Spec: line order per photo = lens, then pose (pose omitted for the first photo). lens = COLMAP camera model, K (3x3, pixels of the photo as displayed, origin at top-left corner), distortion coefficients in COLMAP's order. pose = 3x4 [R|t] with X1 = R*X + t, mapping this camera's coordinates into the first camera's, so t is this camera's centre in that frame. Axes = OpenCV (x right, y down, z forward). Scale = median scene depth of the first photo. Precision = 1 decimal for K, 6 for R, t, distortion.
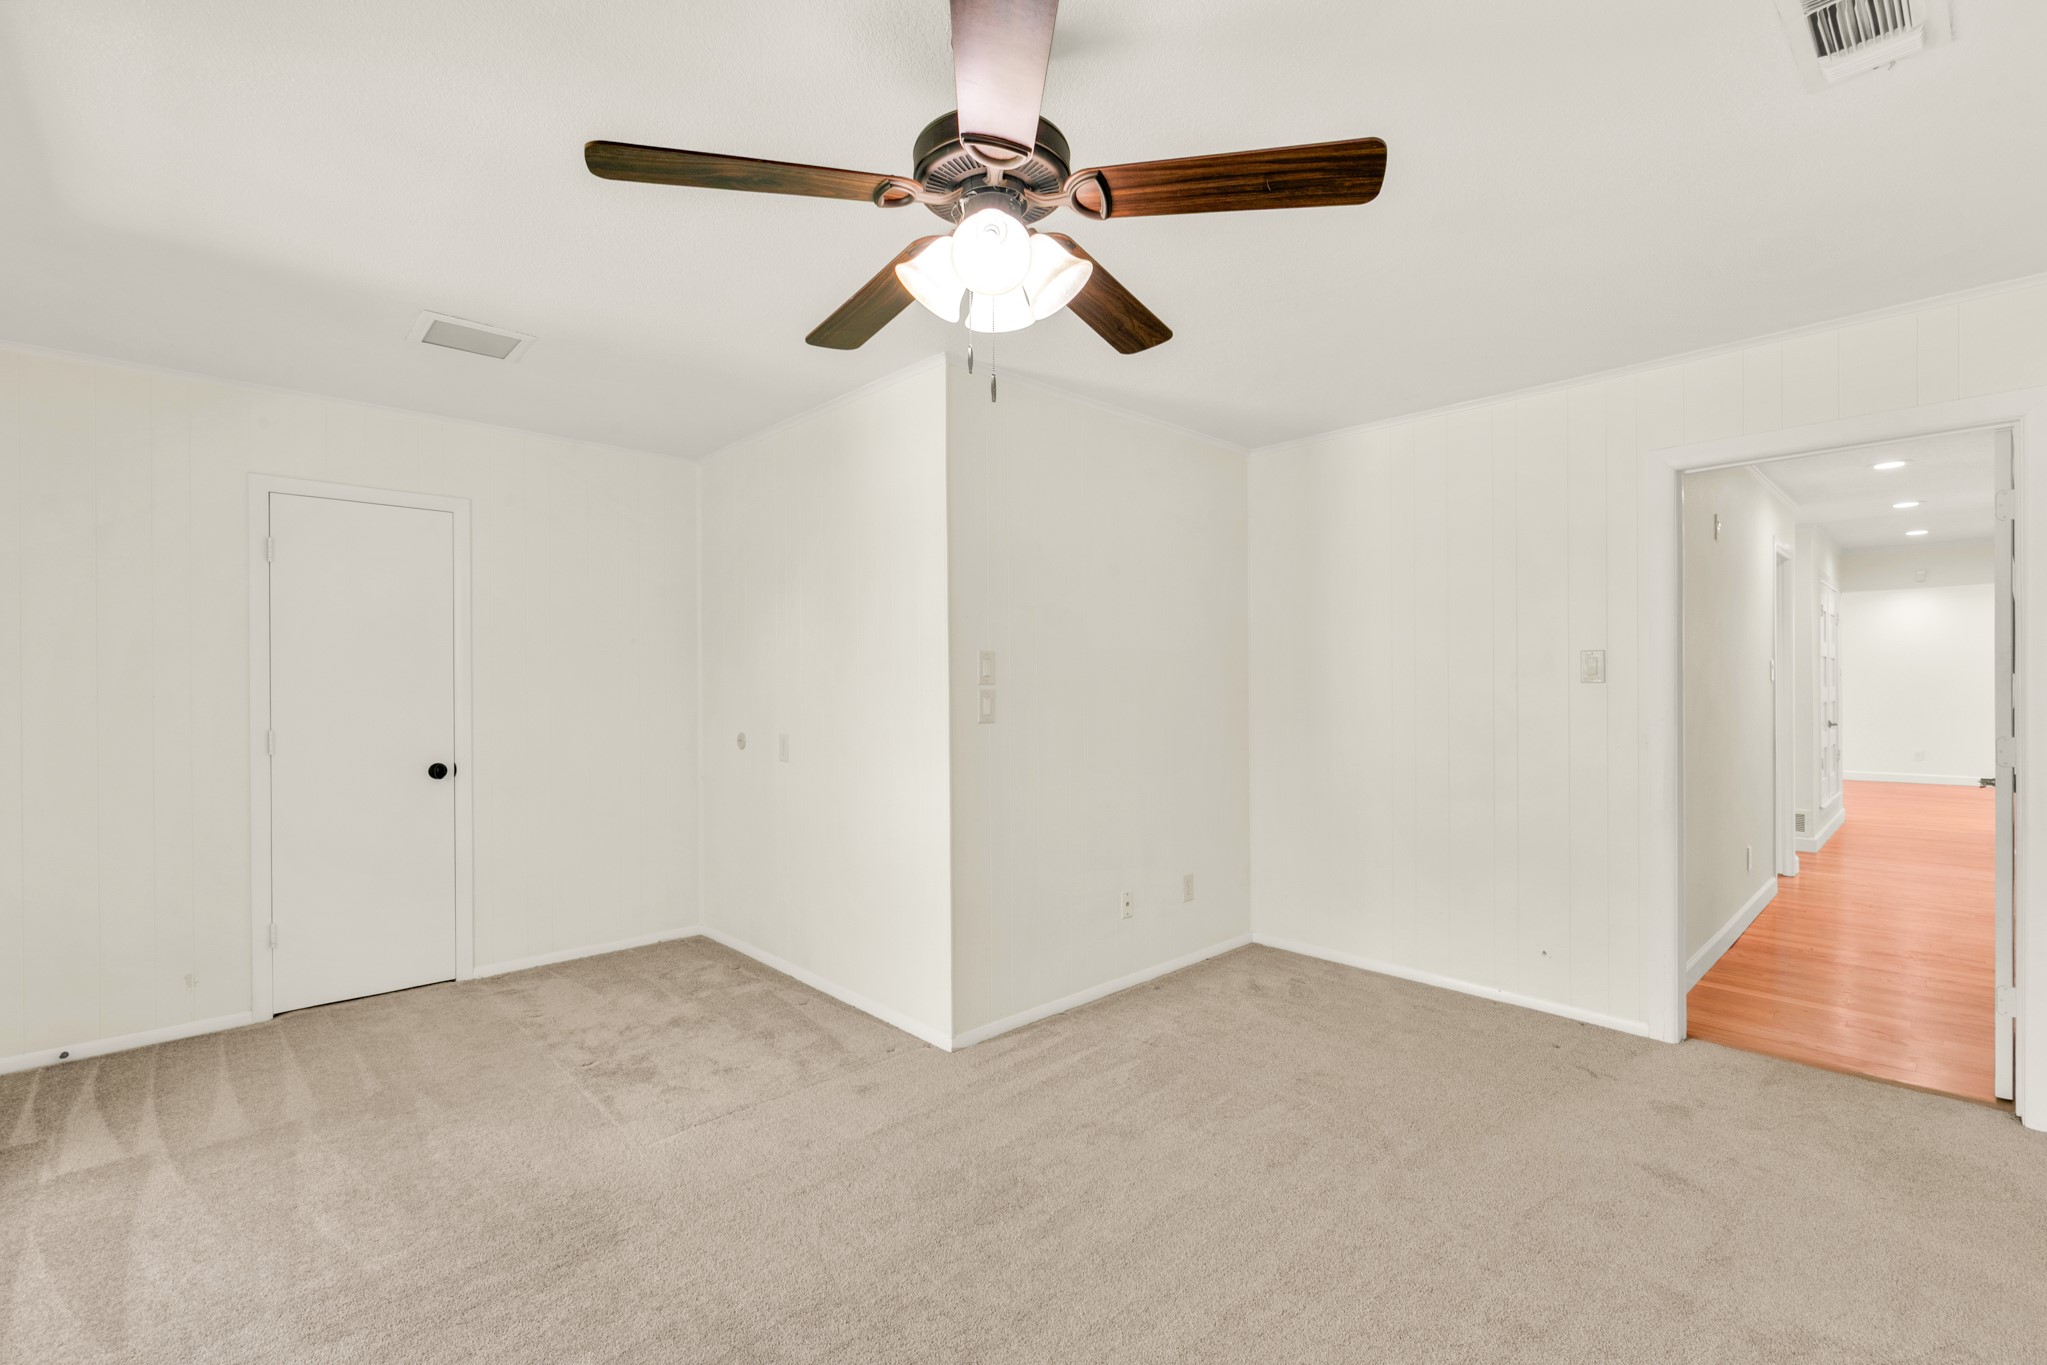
lens RADIAL K [[893.1, 0, 1023.5], [0, 893.1, 682.5], [0, 0, 1]] dist [-0.002823, -0.000416]
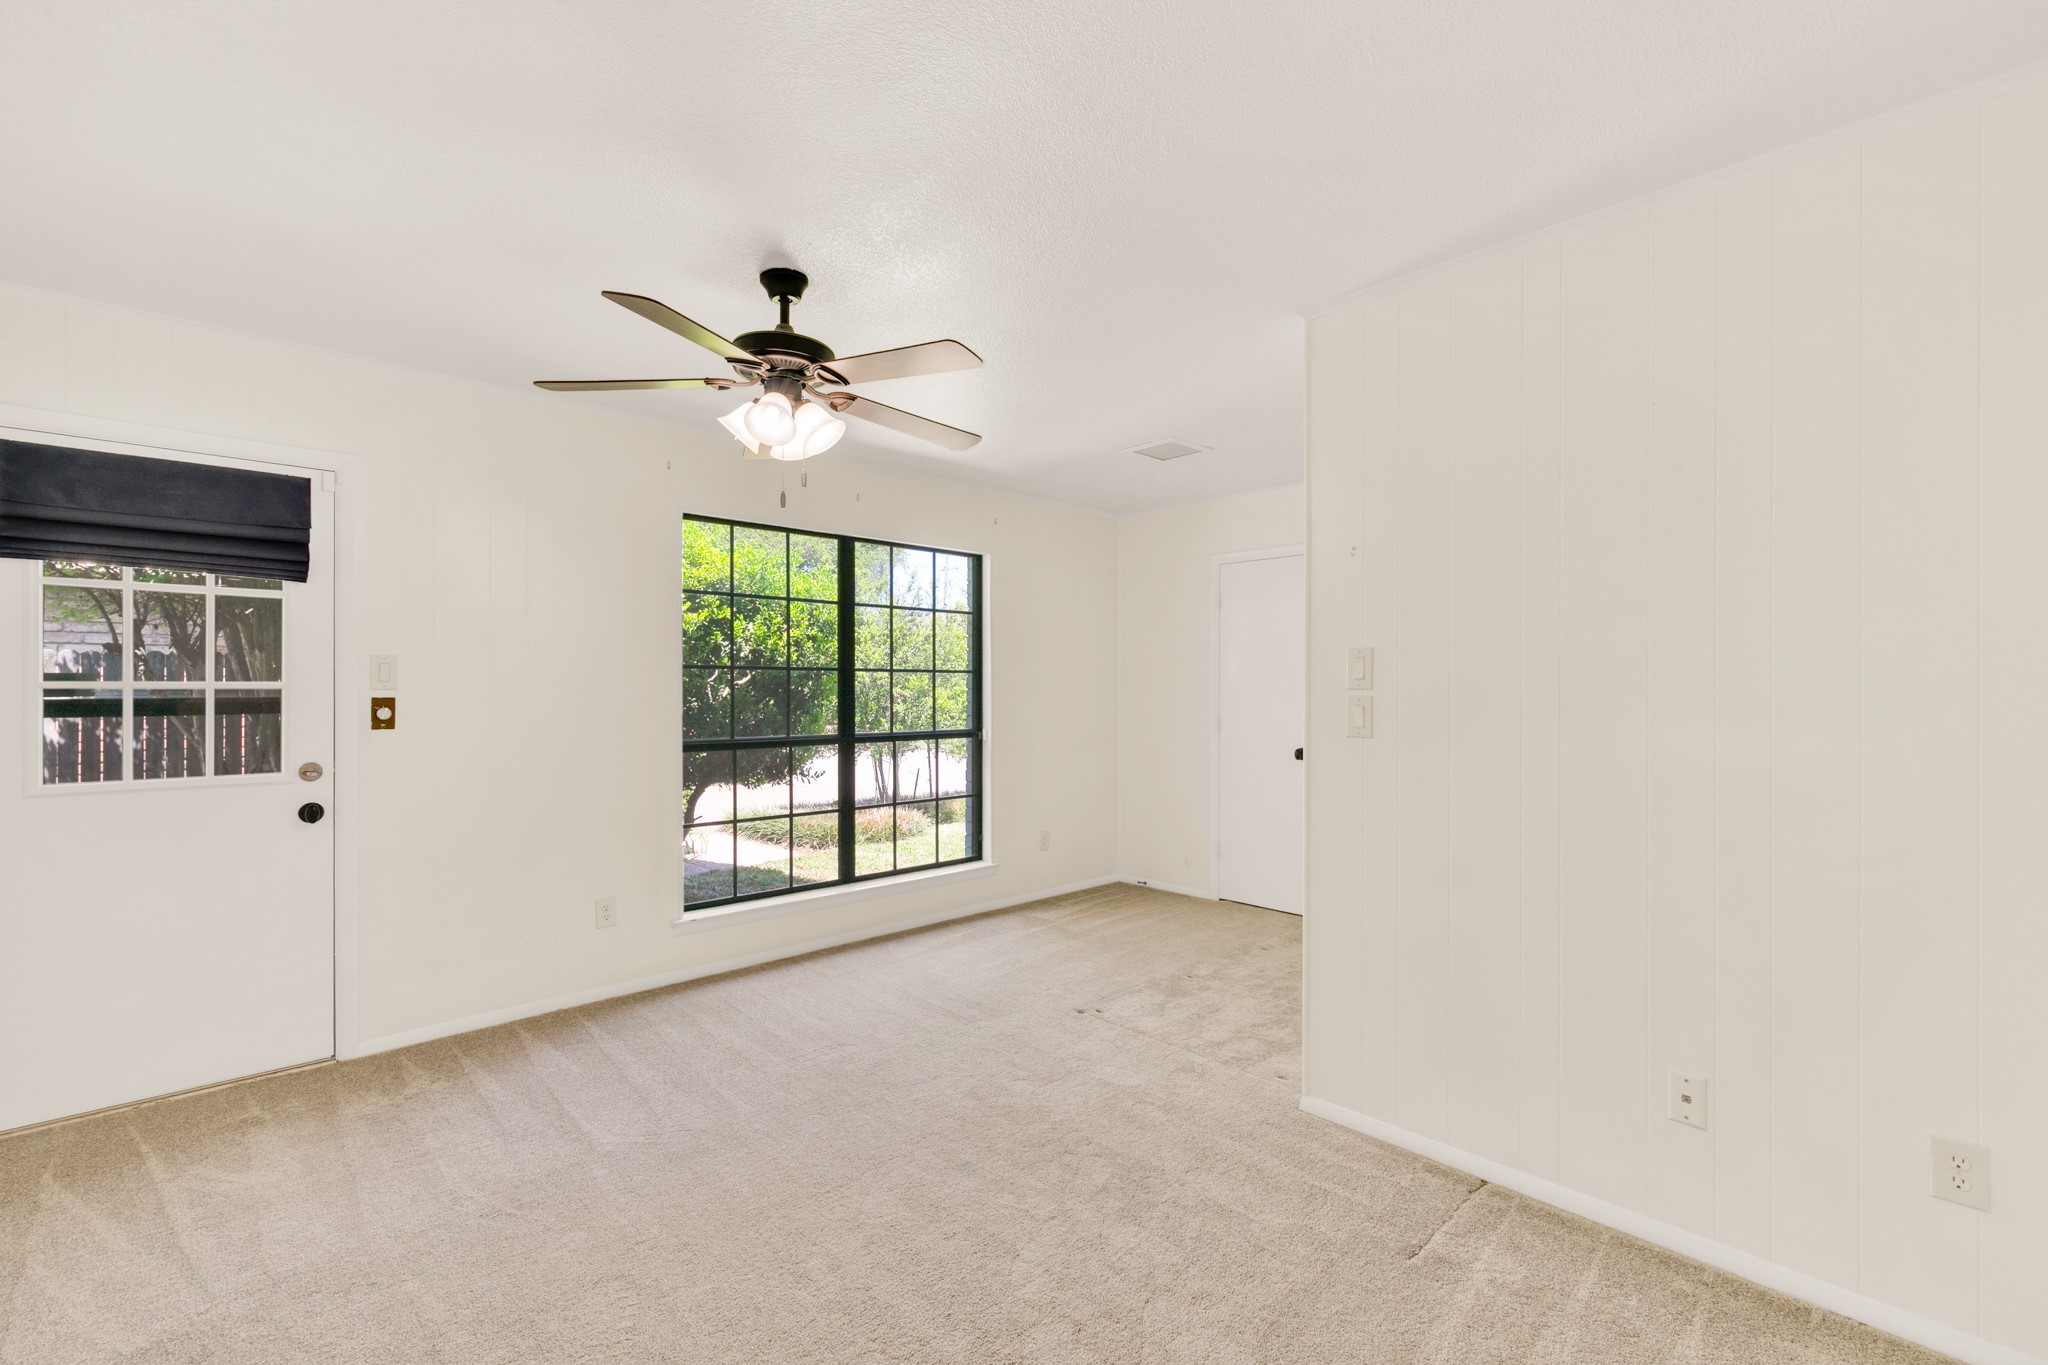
lens RADIAL K [[878.1, 0, 1033.3], [0, 878.1, 680.8], [0, 0, 1]] dist [0.003820, -0.000111]
pose [[0.019102, -0.003599, -0.999811, 0.788858], [-0.003949, 0.999985, -0.003675, -0.002991], [0.999810, 0.004019, 0.019088, 0.728009]]
